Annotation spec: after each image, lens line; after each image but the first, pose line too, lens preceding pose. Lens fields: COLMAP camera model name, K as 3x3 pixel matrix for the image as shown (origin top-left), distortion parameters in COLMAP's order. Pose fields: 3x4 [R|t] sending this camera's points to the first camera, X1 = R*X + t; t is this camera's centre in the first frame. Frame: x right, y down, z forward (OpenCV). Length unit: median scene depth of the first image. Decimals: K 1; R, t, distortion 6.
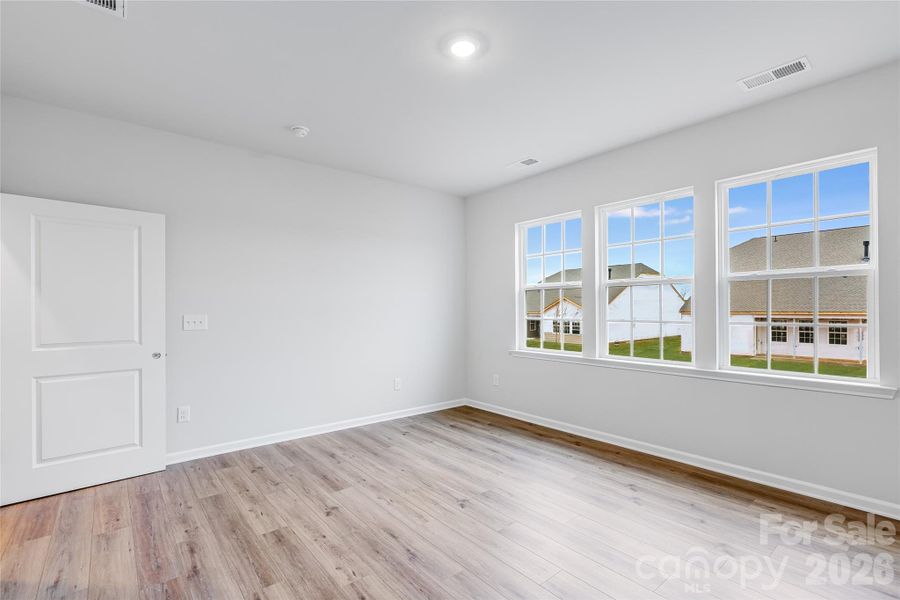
lens RADIAL K [[423.9, 0, 448.8], [0, 423.9, 307.0], [0, 0, 1]] dist [0.003380, 0.000512]
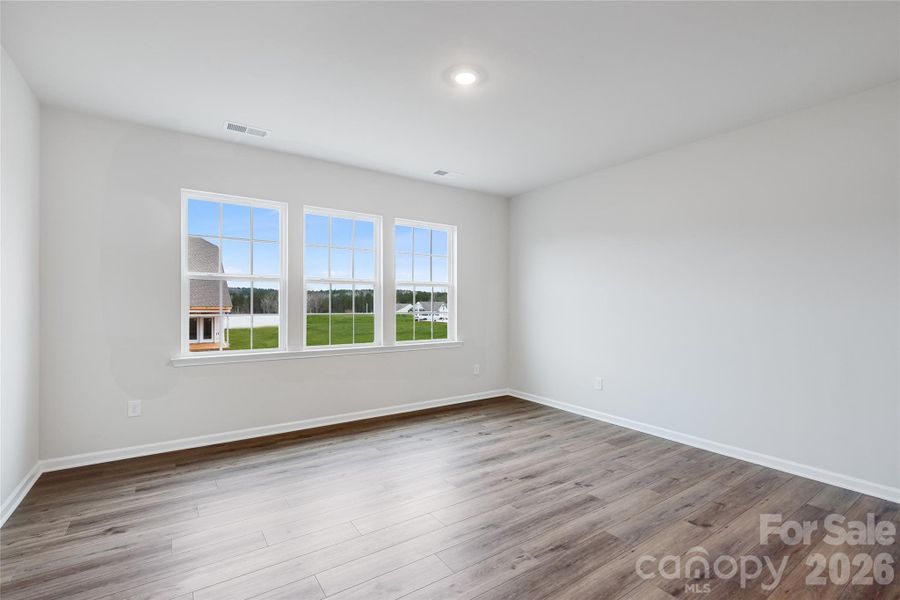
lens RADIAL K [[406.2, 0, 448.5], [0, 406.2, 300.2], [0, 0, 1]] dist [-0.000428, -0.000017]
pose [[0.075634, 0.015814, 0.997010, -0.879628], [-0.006980, 0.999858, -0.015329, 0.006485], [-0.997111, -0.005799, 0.075734, 0.778028]]
